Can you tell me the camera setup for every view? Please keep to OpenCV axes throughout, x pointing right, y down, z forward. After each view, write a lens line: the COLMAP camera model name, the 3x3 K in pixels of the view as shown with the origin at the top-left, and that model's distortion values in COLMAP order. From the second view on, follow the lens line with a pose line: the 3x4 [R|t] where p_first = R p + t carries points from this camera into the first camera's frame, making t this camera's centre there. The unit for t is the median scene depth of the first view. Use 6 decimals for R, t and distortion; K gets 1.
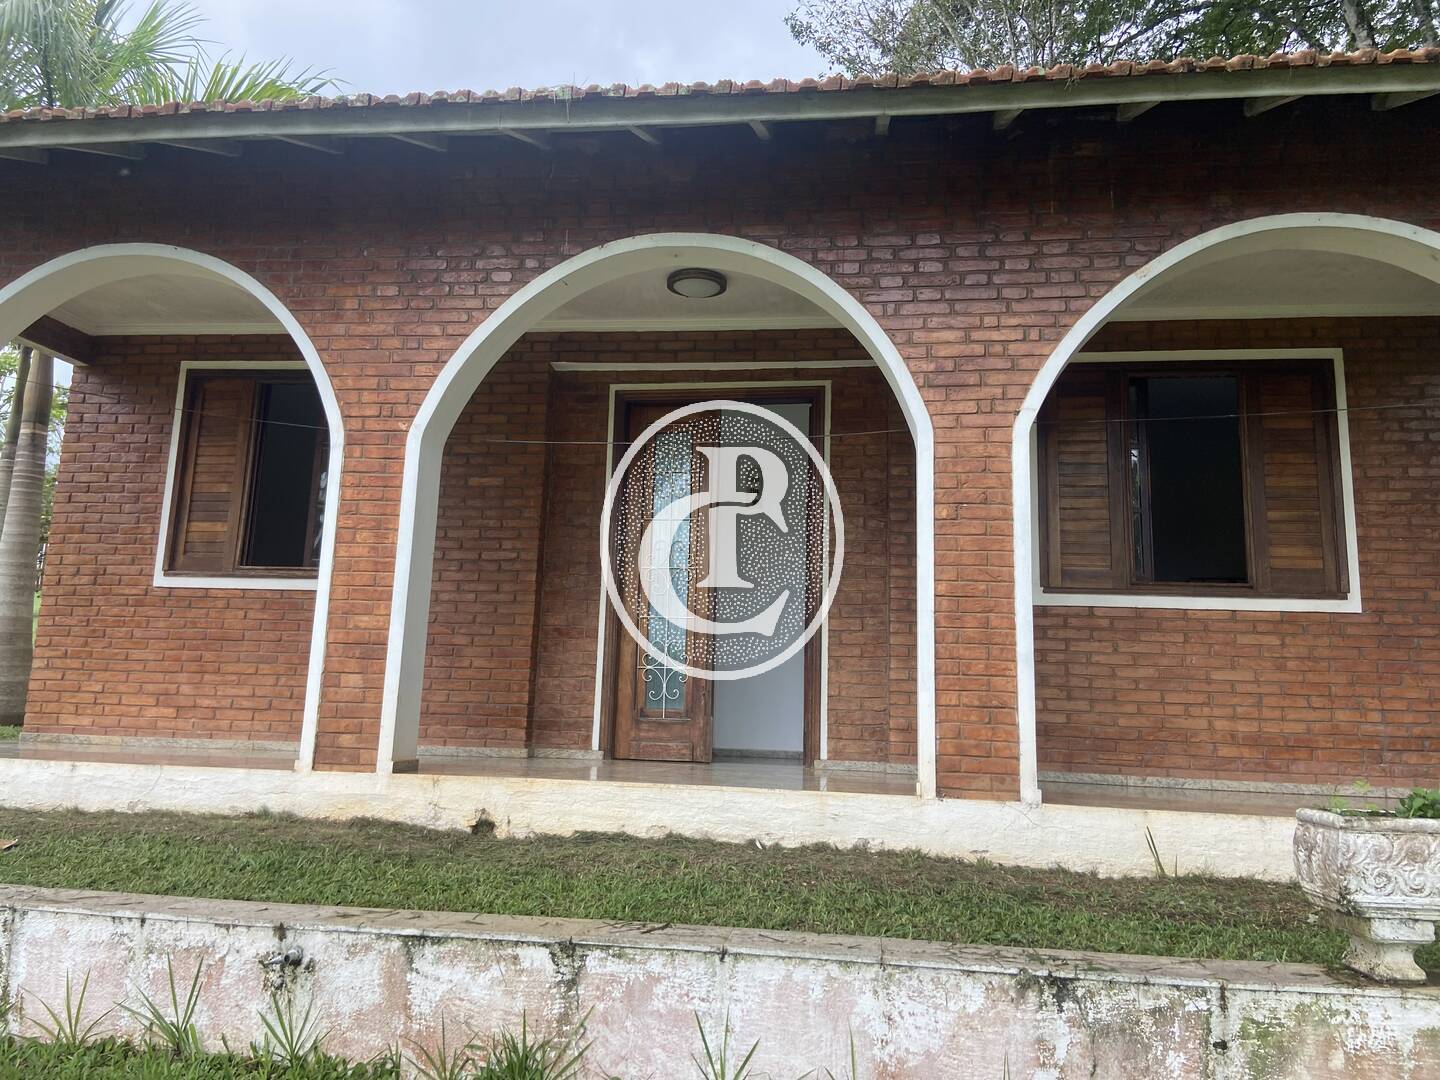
lens RADIAL K [[1045.2, 0, 702.5], [0, 1045.2, 532.5], [0, 0, 1]] dist [0.117795, -0.142623]
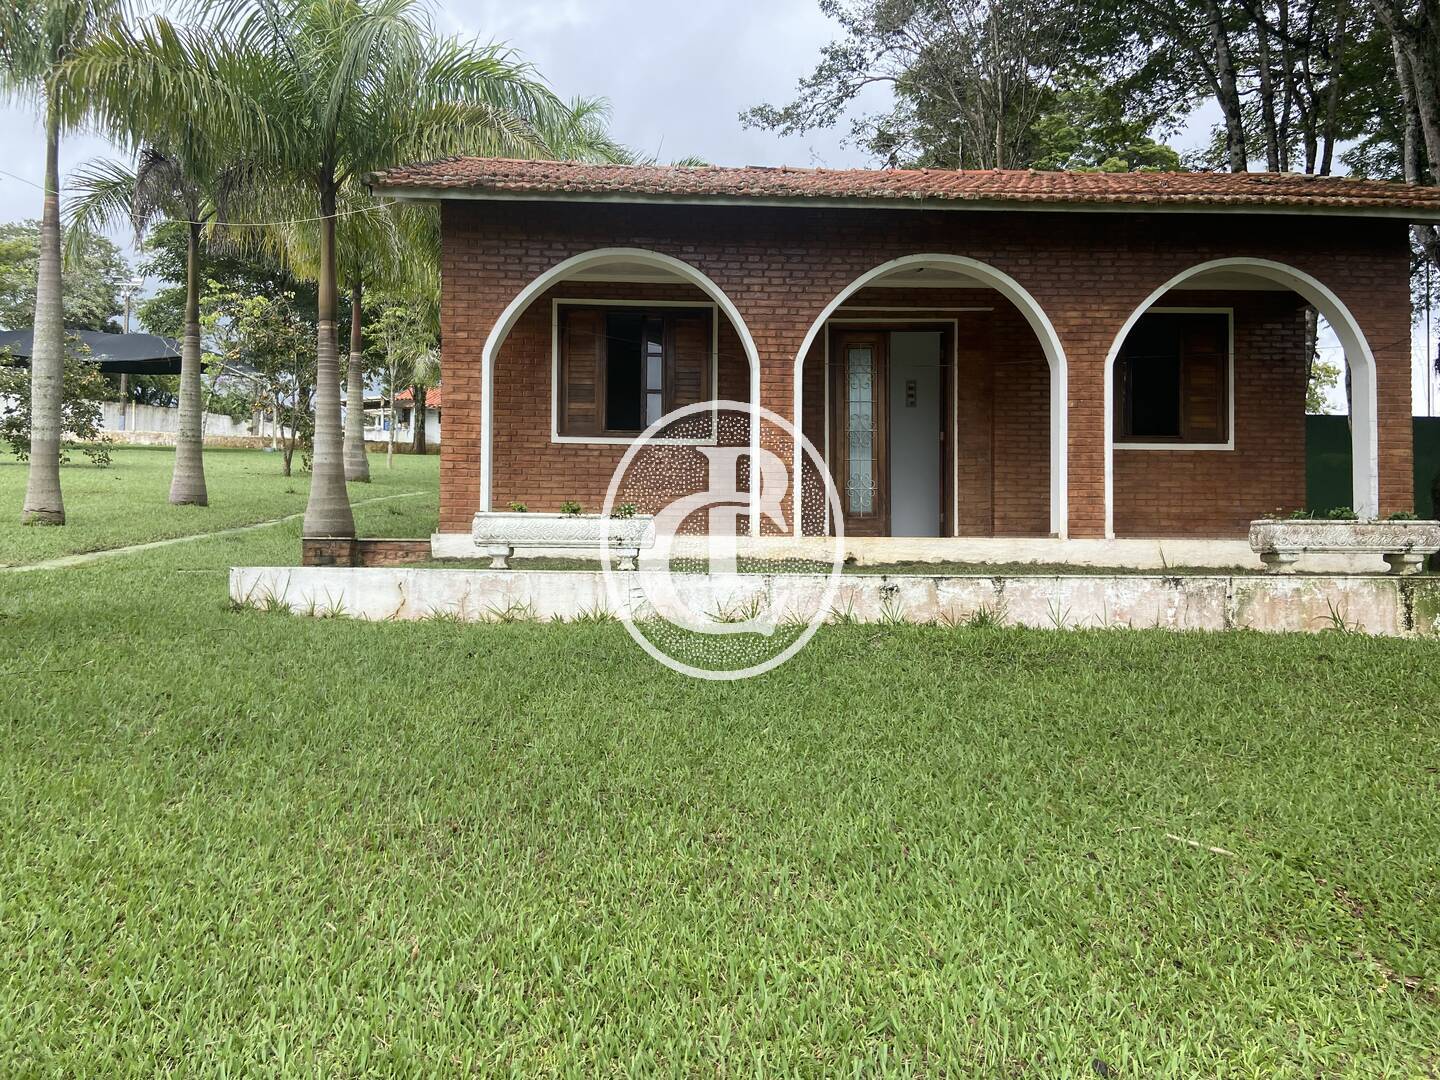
lens RADIAL K [[1045.2, 0, 702.5], [0, 1045.2, 532.5], [0, 0, 1]] dist [0.117795, -0.142623]
pose [[0.983837, -0.022943, 0.177590, -0.828481], [-0.002668, 0.989770, 0.142649, -0.061958], [-0.179045, -0.140817, 0.973711, -0.891790]]
